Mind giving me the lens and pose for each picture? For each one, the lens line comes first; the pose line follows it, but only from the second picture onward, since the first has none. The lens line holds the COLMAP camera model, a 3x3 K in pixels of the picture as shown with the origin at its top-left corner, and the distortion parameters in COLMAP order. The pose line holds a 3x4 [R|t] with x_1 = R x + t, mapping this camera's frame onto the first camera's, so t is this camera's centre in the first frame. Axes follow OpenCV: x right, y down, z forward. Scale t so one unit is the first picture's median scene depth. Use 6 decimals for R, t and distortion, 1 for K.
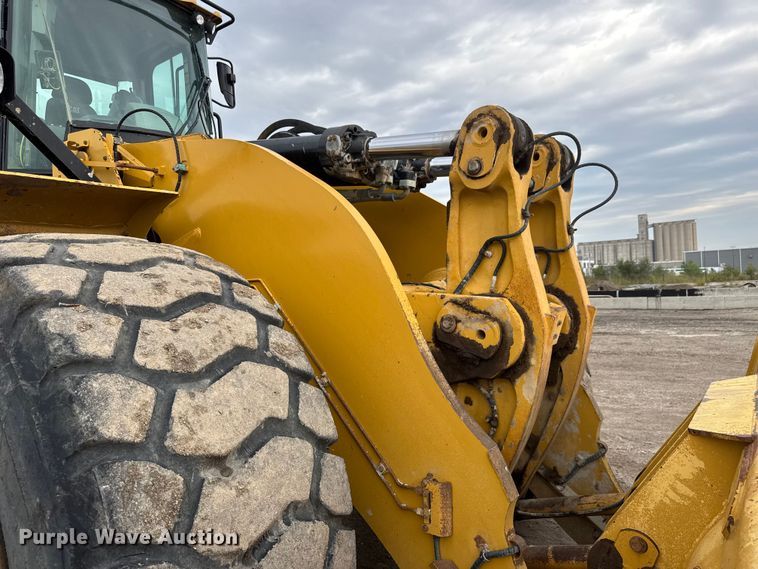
lens RADIAL K [[551.8, 0, 375.4], [0, 551.8, 284.2], [0, 0, 1]] dist [0.014677, 0.007122]
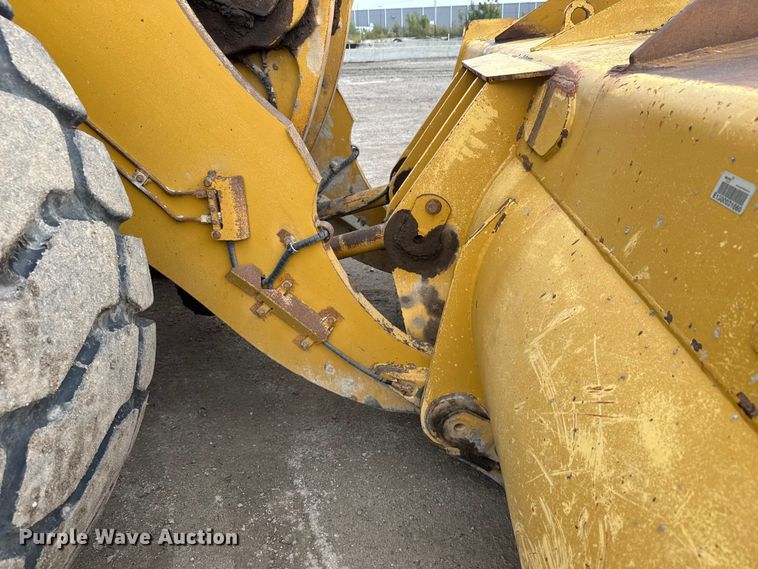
lens RADIAL K [[551.8, 0, 378.0], [0, 551.8, 280.7], [0, 0, 1]] dist [0.014677, 0.007122]
pose [[0.837086, -0.211670, 0.504463, -0.137715], [0.001597, 0.923057, 0.384660, 0.187584], [-0.547069, -0.321188, 0.773016, 0.212181]]
